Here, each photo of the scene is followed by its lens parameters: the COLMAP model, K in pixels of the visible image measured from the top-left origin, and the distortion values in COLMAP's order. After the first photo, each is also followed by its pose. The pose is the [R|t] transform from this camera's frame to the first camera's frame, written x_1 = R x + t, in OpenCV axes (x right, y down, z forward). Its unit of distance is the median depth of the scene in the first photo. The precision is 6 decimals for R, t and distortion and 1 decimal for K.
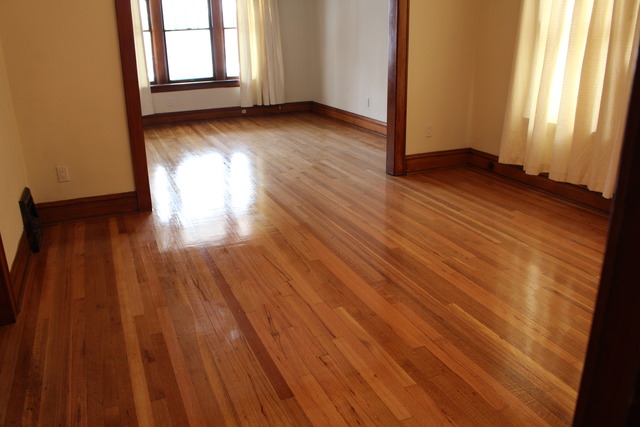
lens RADIAL K [[530.7, 0, 313.3], [0, 530.7, 212.3], [0, 0, 1]] dist [-0.144834, 0.102098]
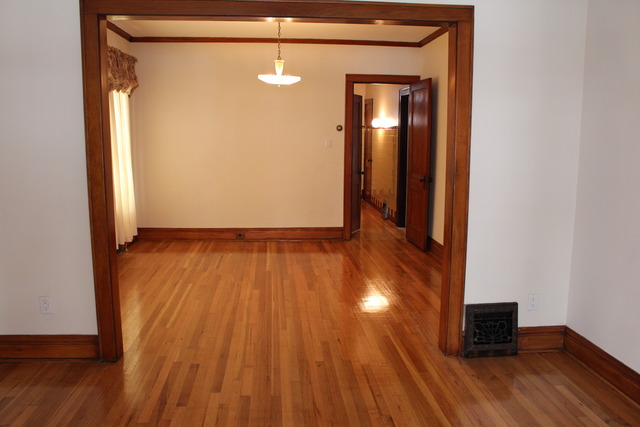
lens RADIAL K [[530.7, 0, 313.3], [0, 530.7, 212.3], [0, 0, 1]] dist [-0.144834, 0.102098]
pose [[-0.949557, -0.030368, 0.312119, -0.201384], [0.116528, 0.889864, 0.441093, -0.335870], [-0.291139, 0.455214, -0.841438, 0.914805]]
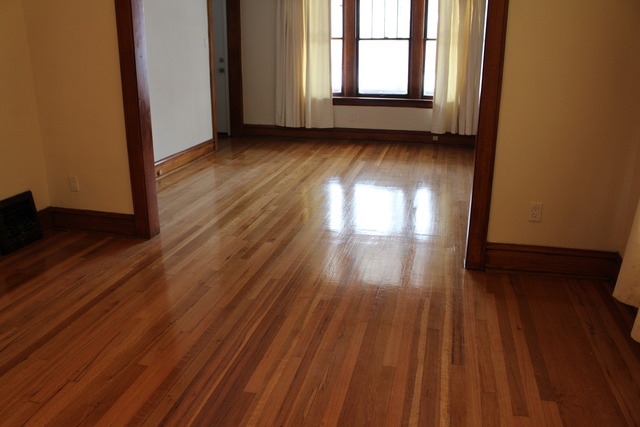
lens RADIAL K [[530.7, 0, 313.3], [0, 530.7, 212.3], [0, 0, 1]] dist [-0.144834, 0.102098]
pose [[0.800384, 0.204121, -0.563667, 0.226959], [-0.211371, 0.975952, 0.053283, -0.084021], [0.560989, 0.076496, 0.824282, 0.217065]]
